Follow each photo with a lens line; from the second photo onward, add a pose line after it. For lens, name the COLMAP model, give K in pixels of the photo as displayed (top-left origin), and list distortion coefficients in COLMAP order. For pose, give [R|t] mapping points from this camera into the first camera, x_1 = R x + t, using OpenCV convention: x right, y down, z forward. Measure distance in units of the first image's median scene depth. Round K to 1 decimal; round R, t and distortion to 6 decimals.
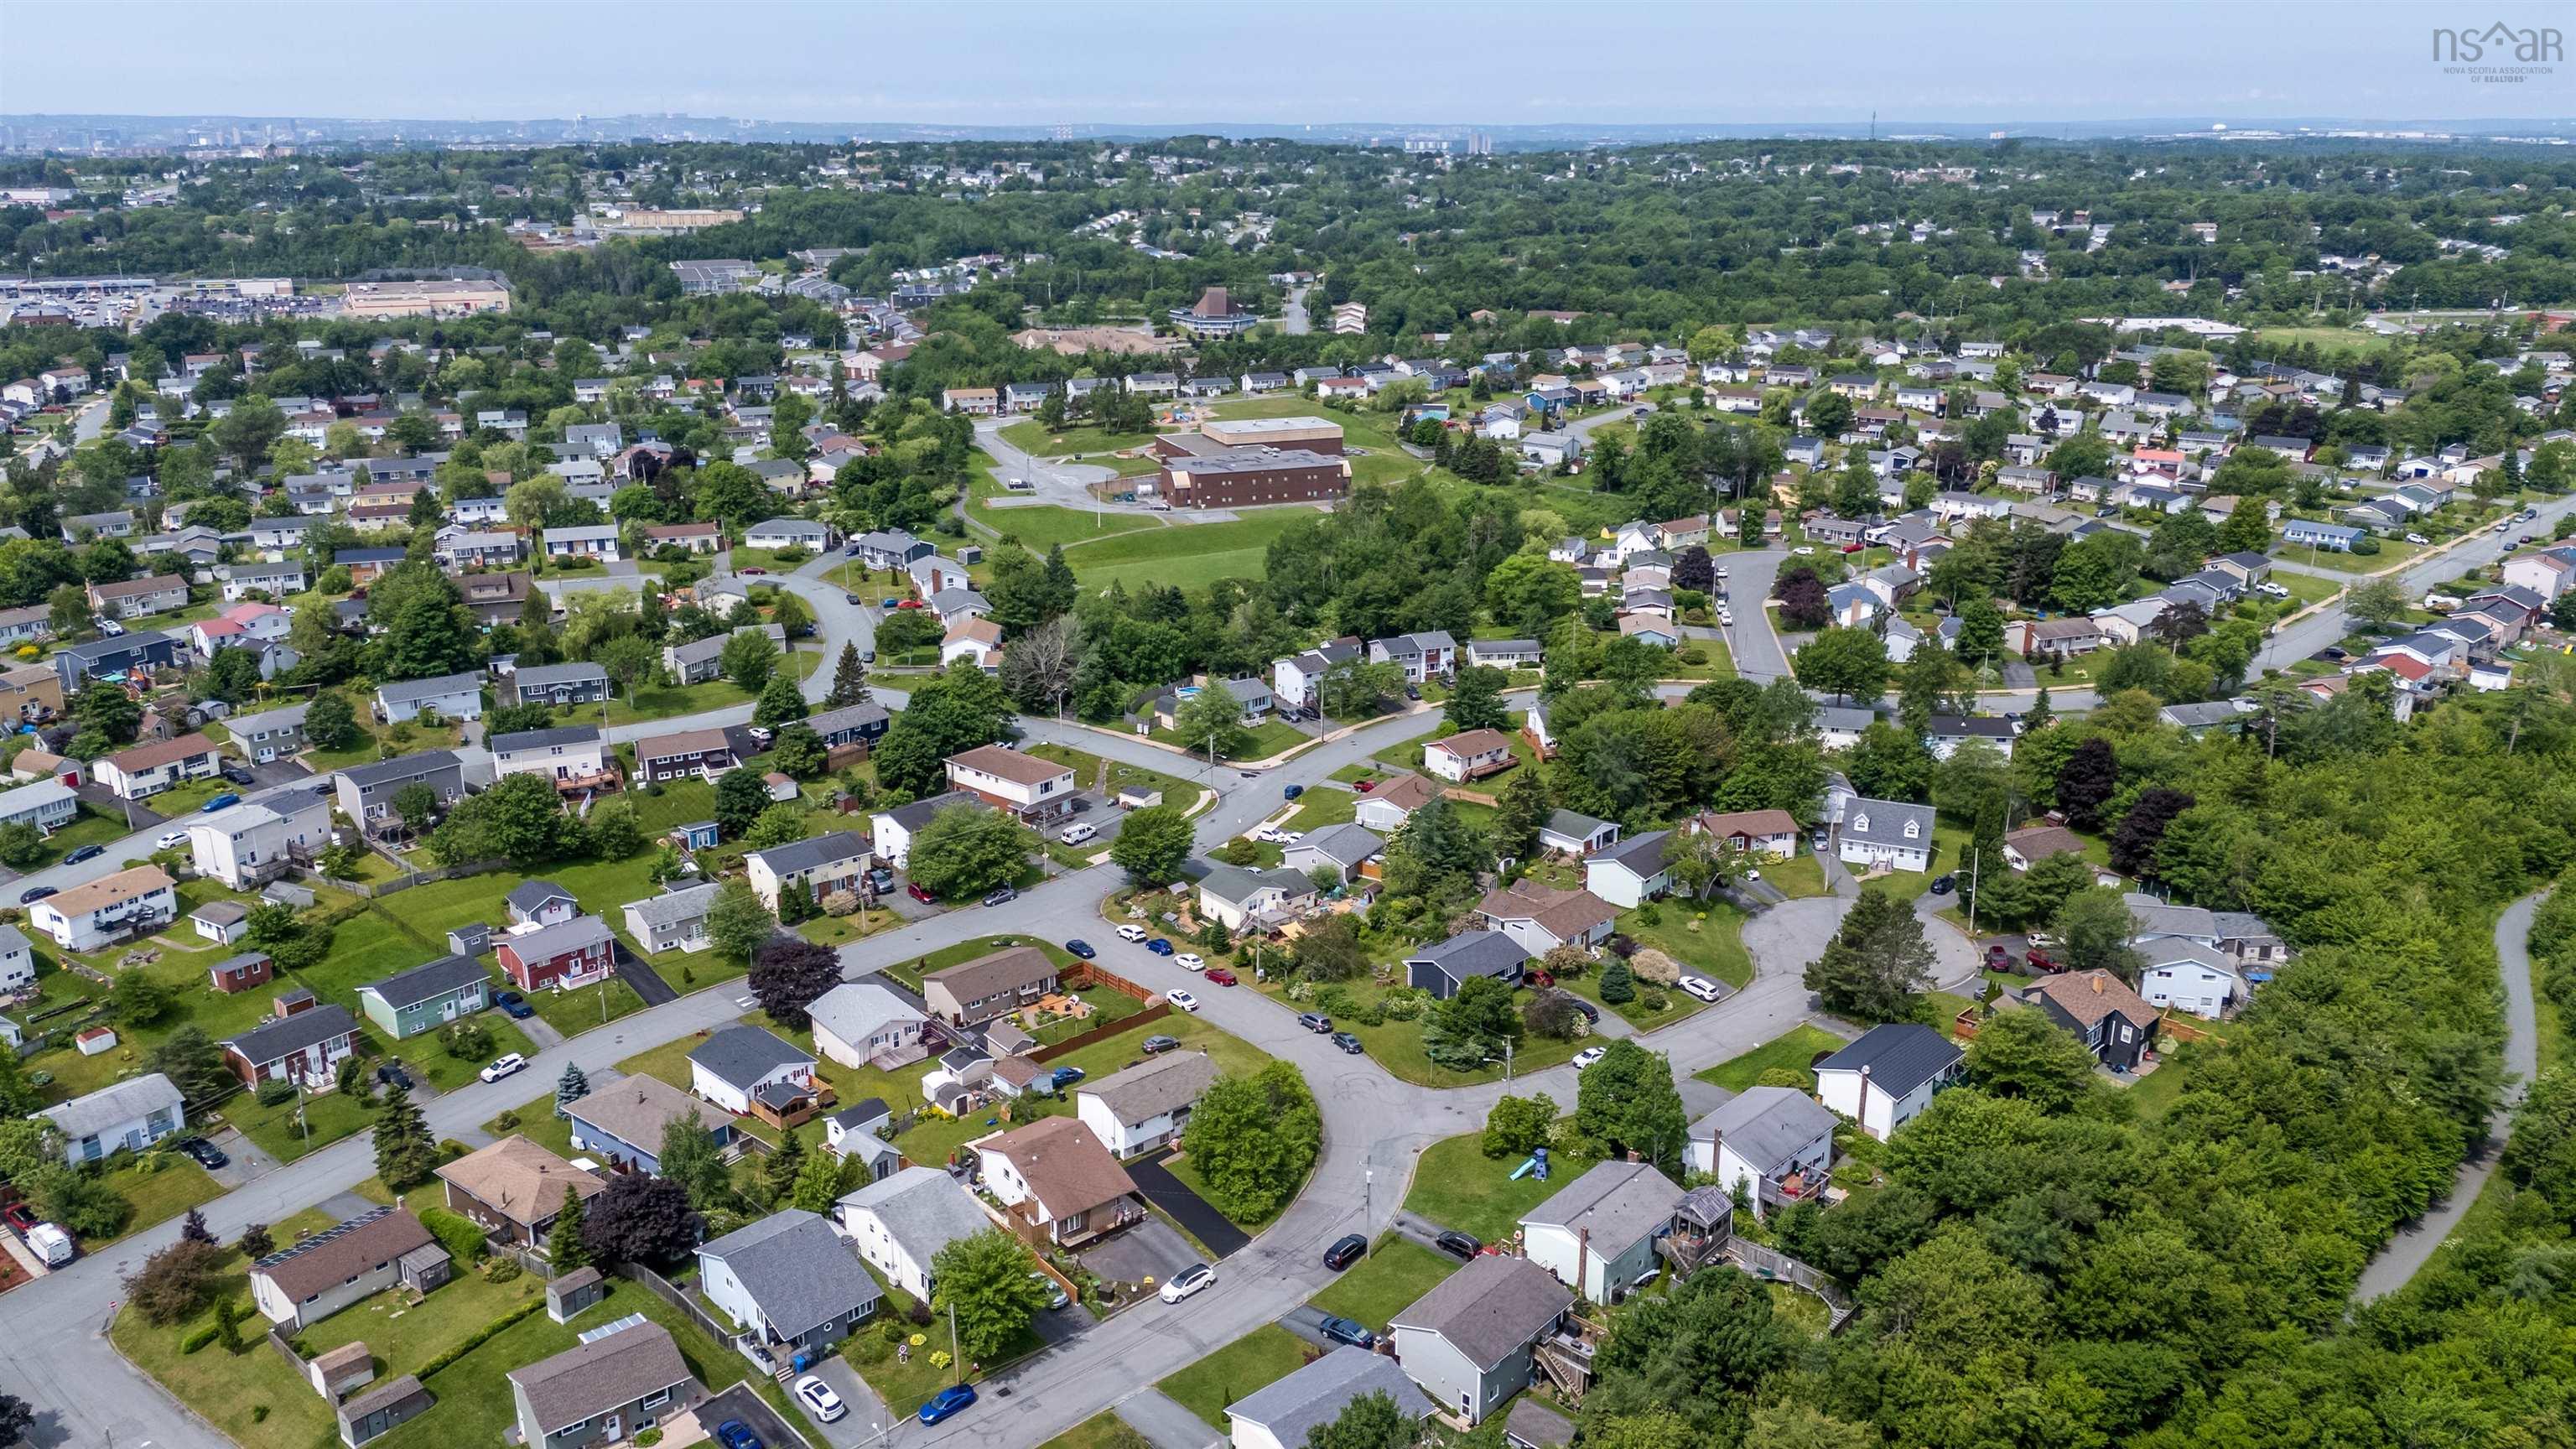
lens RADIAL K [[1868.6, 0, 1288.0], [0, 1868.6, 724.5], [0, 0, 1]] dist [0.095079, -0.118602]
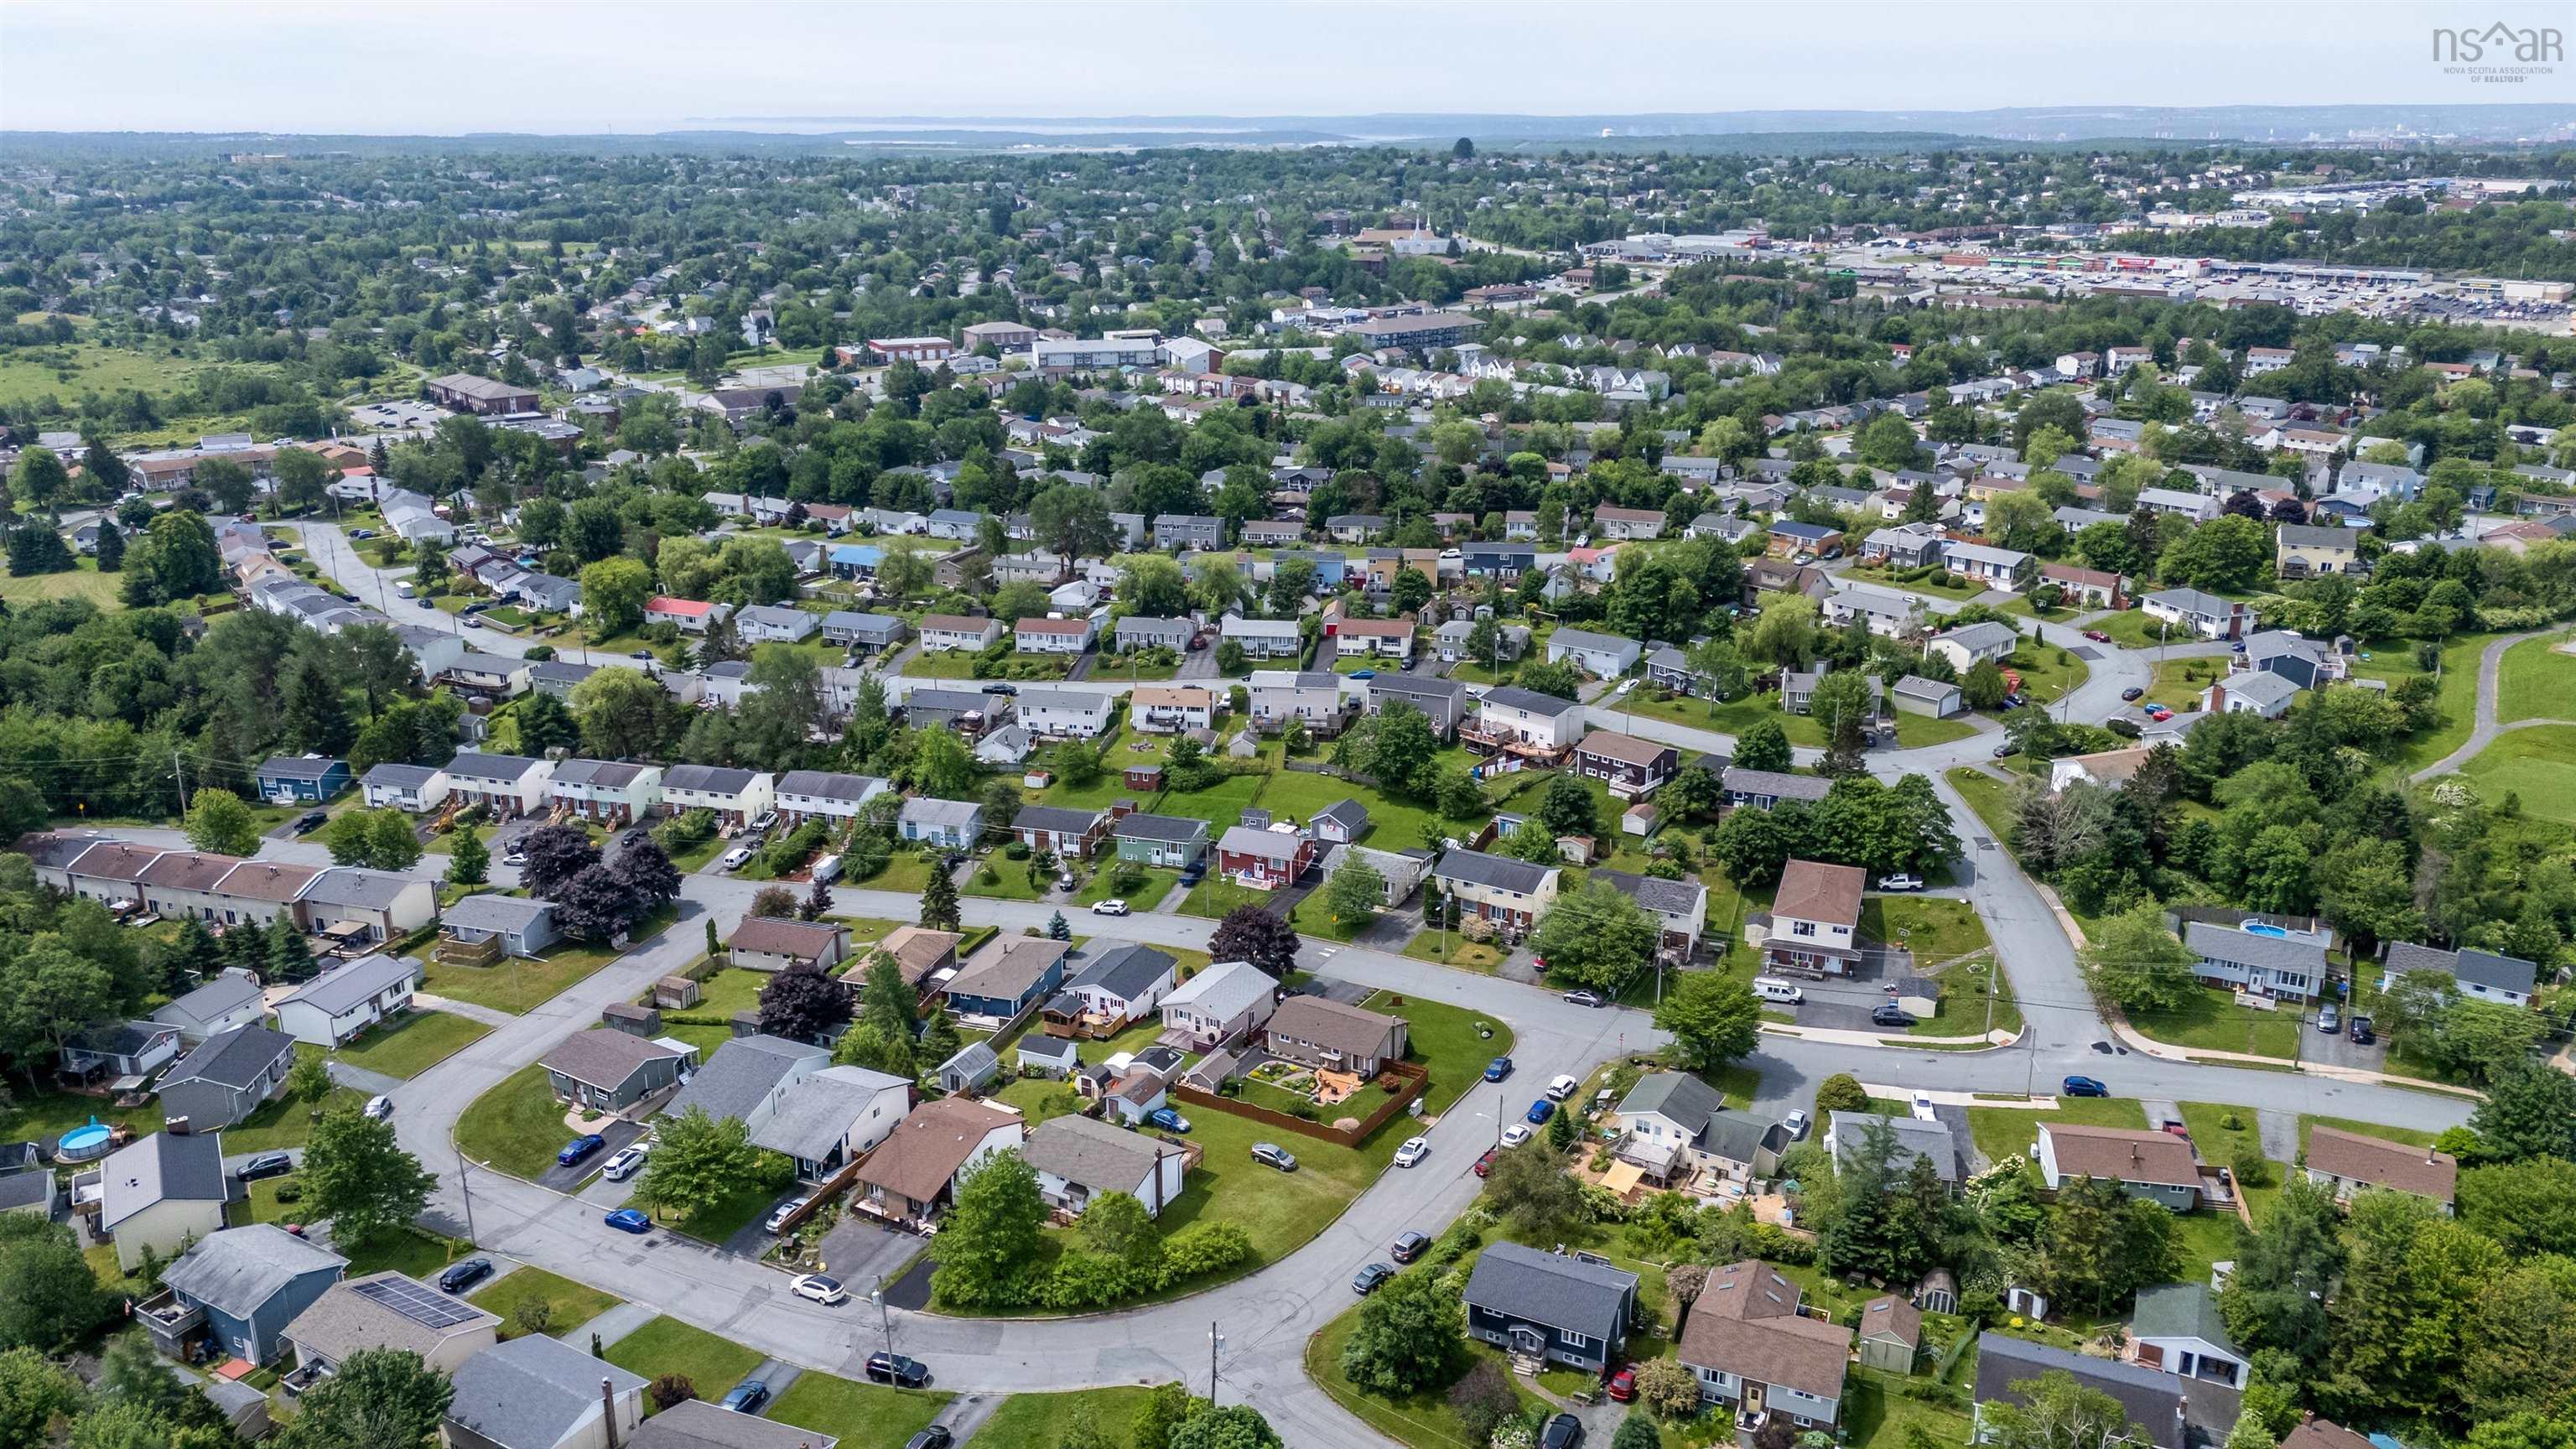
lens RADIAL K [[1869.1, 0, 1288.0], [0, 1869.1, 724.5], [0, 0, 1]] dist [0.076645, -0.079982]
pose [[0.351476, 0.287238, -0.891044, 0.407847], [-0.283531, 0.939730, 0.191093, -0.117302], [0.892230, 0.185474, 0.411734, 0.374115]]
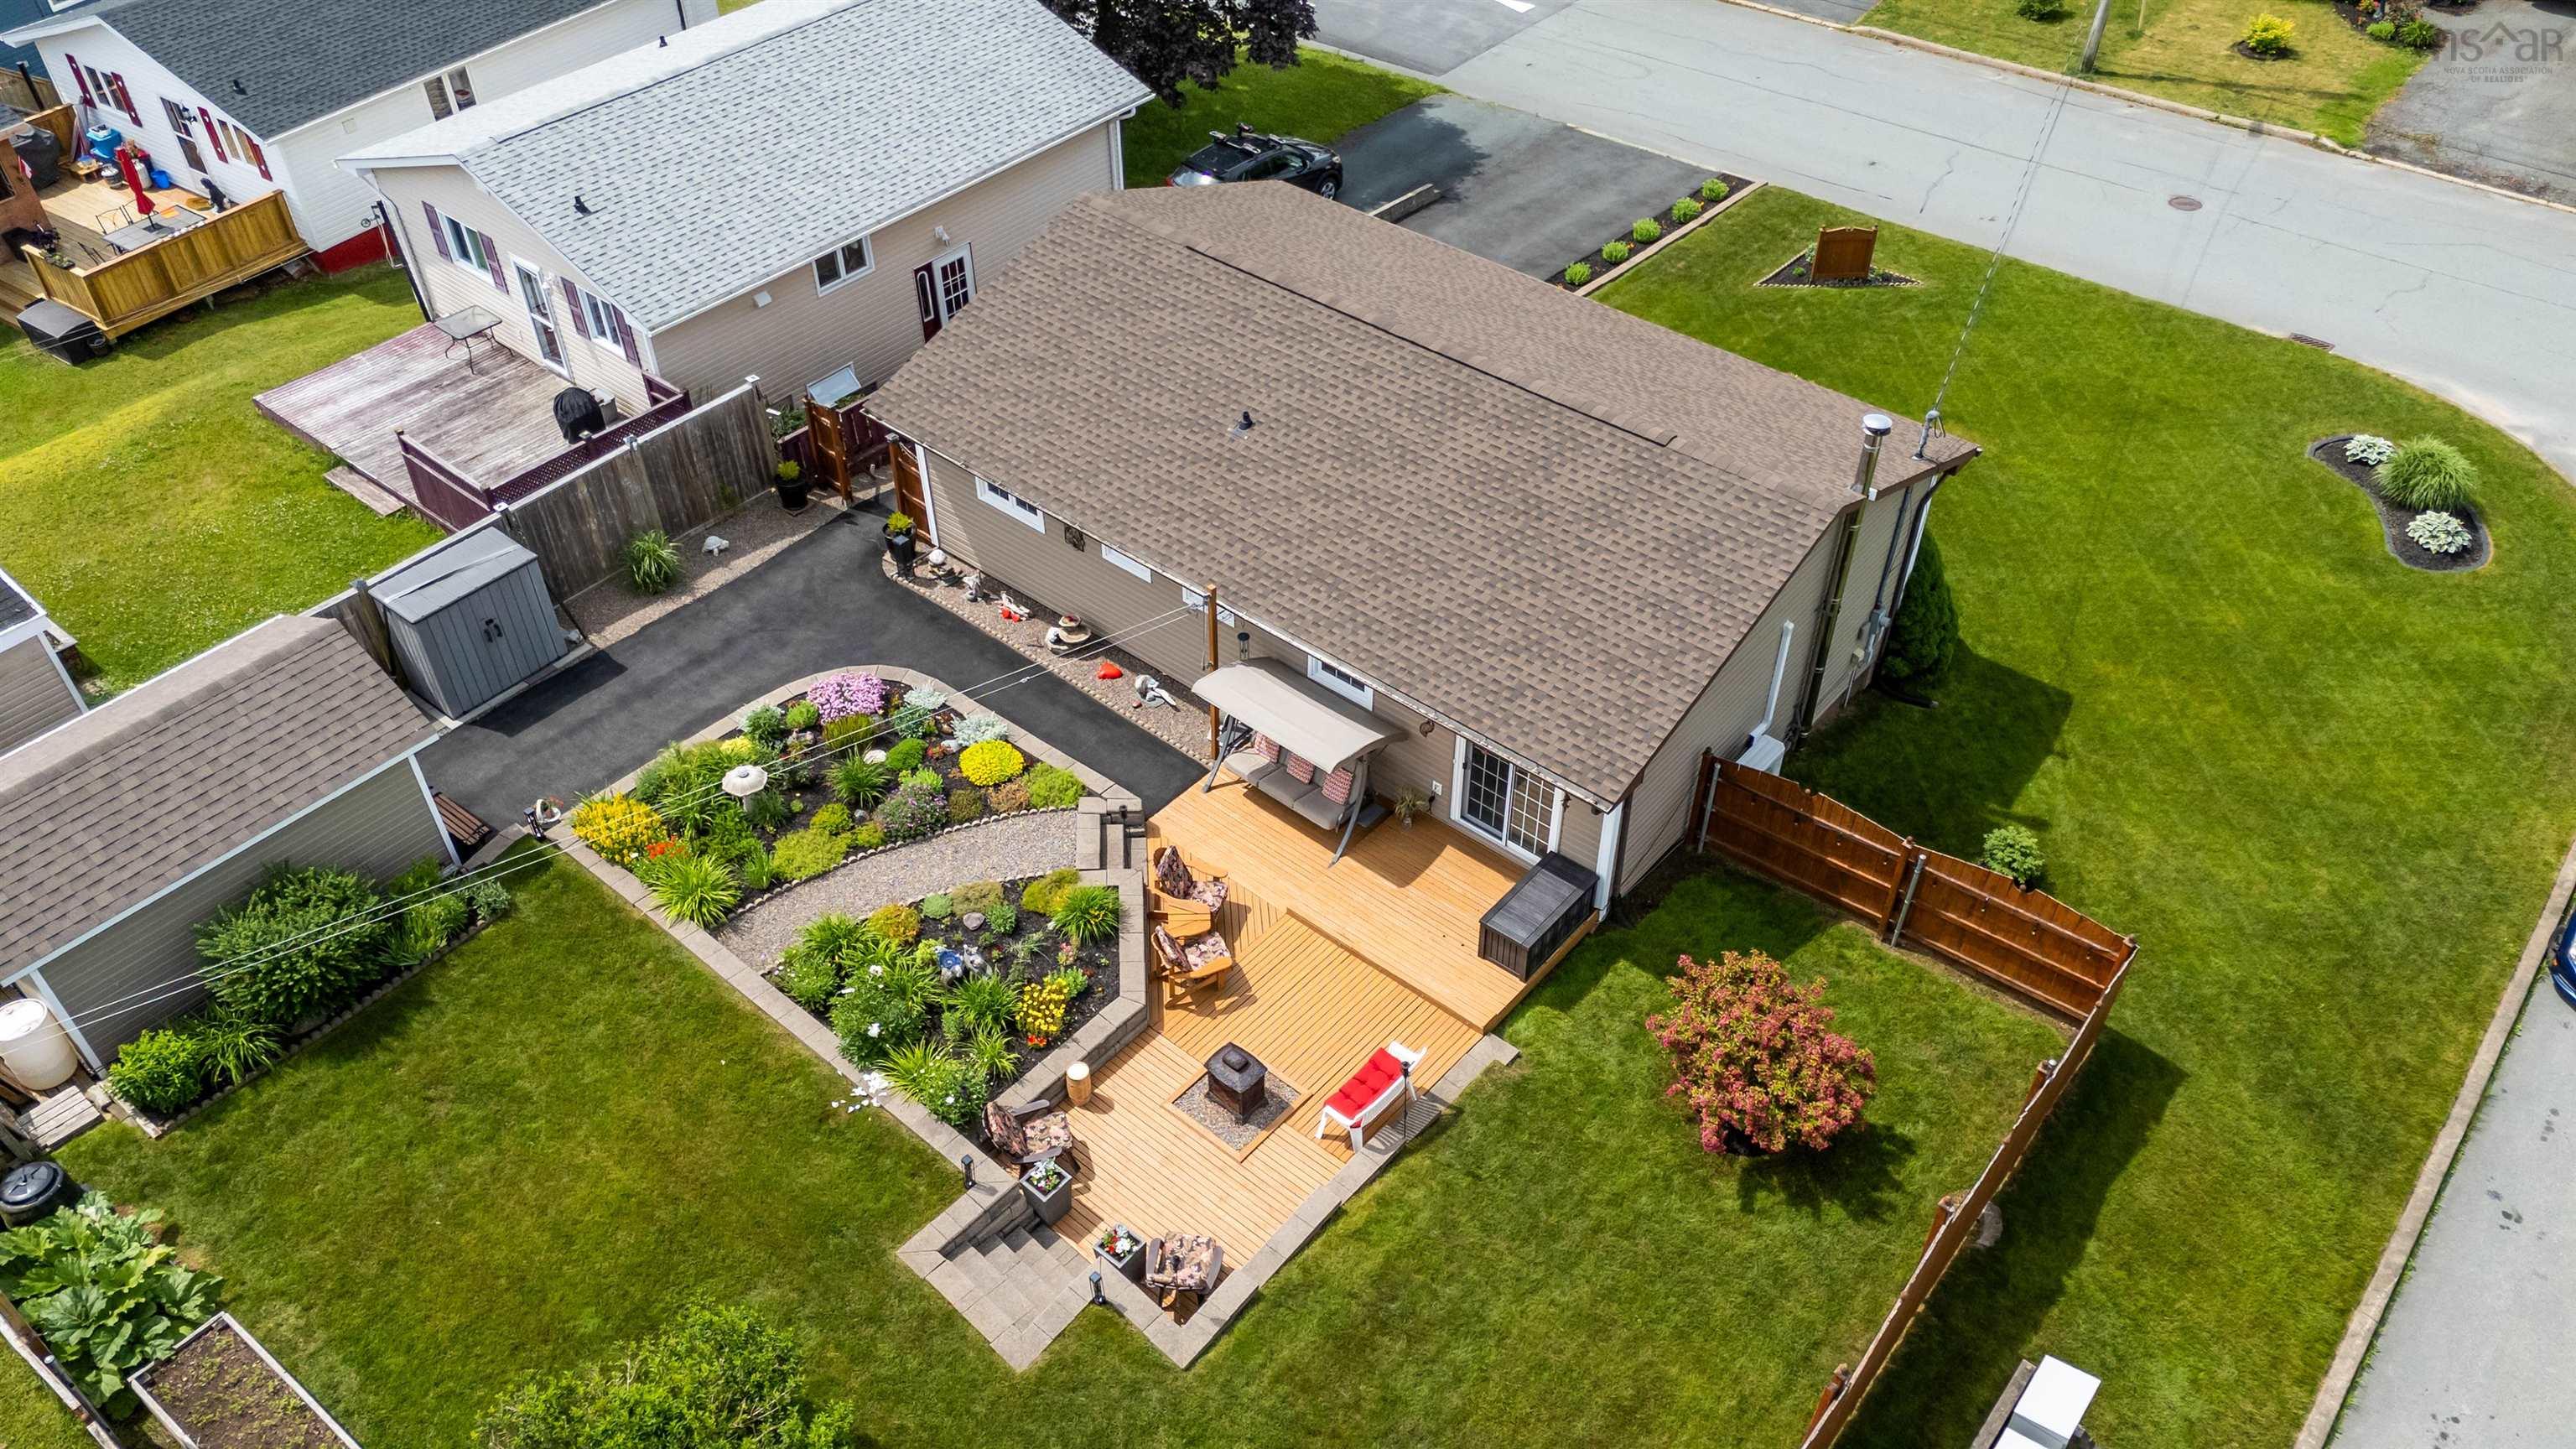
lens RADIAL K [[1891.0, 0, 1288.0], [0, 1891.0, 724.5], [0, 0, 1]] dist [0.034262, -0.003385]
pose [[0.175408, 0.661076, -0.729528, -0.034958], [-0.291016, 0.742719, 0.603057, 0.048318], [0.940501, 0.106524, 0.322663, 0.628019]]
